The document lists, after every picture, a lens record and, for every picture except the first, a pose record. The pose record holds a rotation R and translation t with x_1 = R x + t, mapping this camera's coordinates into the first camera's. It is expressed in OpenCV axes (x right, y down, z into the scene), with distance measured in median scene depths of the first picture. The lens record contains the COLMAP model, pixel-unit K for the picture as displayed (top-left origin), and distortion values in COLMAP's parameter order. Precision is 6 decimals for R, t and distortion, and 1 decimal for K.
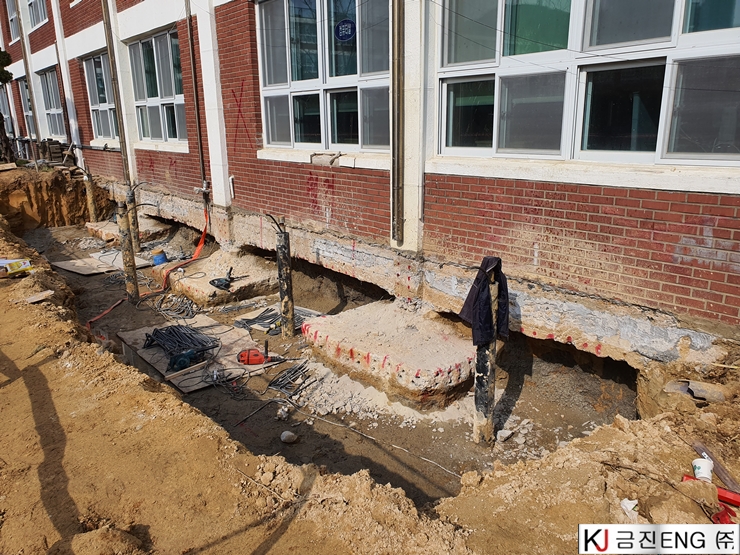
lens RADIAL K [[571.5, 0, 364.1], [0, 571.5, 293.3], [0, 0, 1]] dist [0.037907, -0.033002]
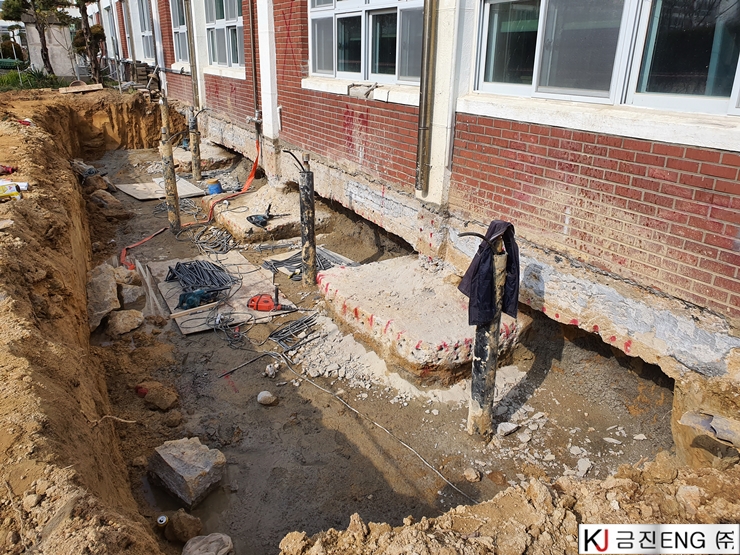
lens RADIAL K [[571.5, 0, 358.3], [0, 571.5, 280.6], [0, 0, 1]] dist [0.037907, -0.033002]
pose [[0.980545, 0.097637, -0.170289, 0.132090], [-0.082463, 0.992149, 0.094026, -0.030803], [0.178132, -0.078154, 0.980898, 0.118886]]
